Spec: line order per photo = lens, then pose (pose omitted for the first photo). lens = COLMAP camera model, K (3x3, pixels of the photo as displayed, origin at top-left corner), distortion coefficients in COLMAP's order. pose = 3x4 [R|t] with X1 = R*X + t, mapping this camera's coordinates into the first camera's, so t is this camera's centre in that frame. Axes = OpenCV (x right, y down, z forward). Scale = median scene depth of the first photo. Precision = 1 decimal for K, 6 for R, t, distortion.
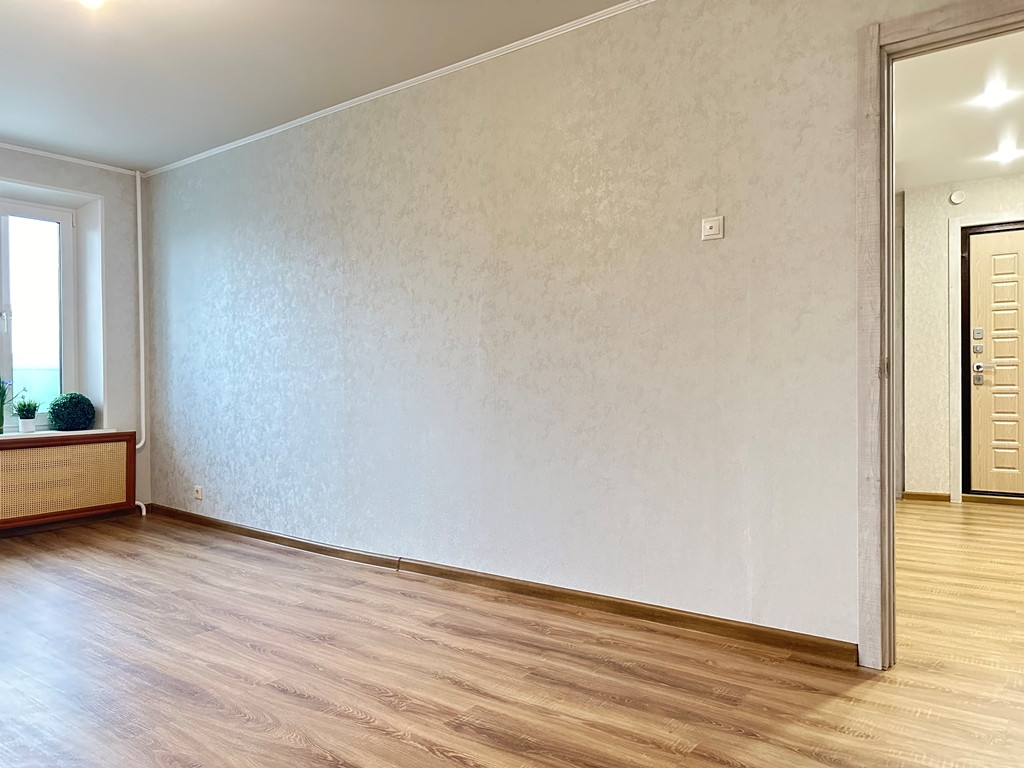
lens RADIAL K [[720.6, 0, 517.0], [0, 720.6, 389.0], [0, 0, 1]] dist [0.065453, -0.082254]
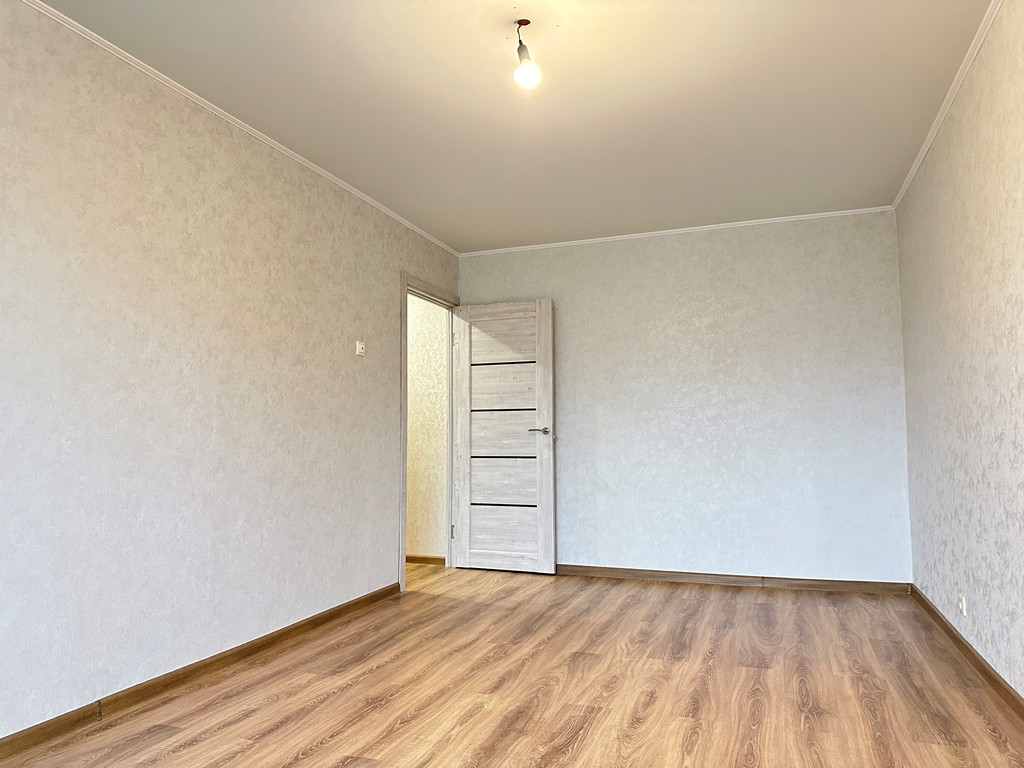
lens RADIAL K [[720.6, 0, 494.7], [0, 720.6, 381.0], [0, 0, 1]] dist [0.065453, -0.082254]
pose [[-0.279031, 0.106763, 0.954329, -1.255696], [0.031548, 0.994283, -0.102009, 0.018683], [-0.959764, 0.001644, -0.280804, 1.090966]]
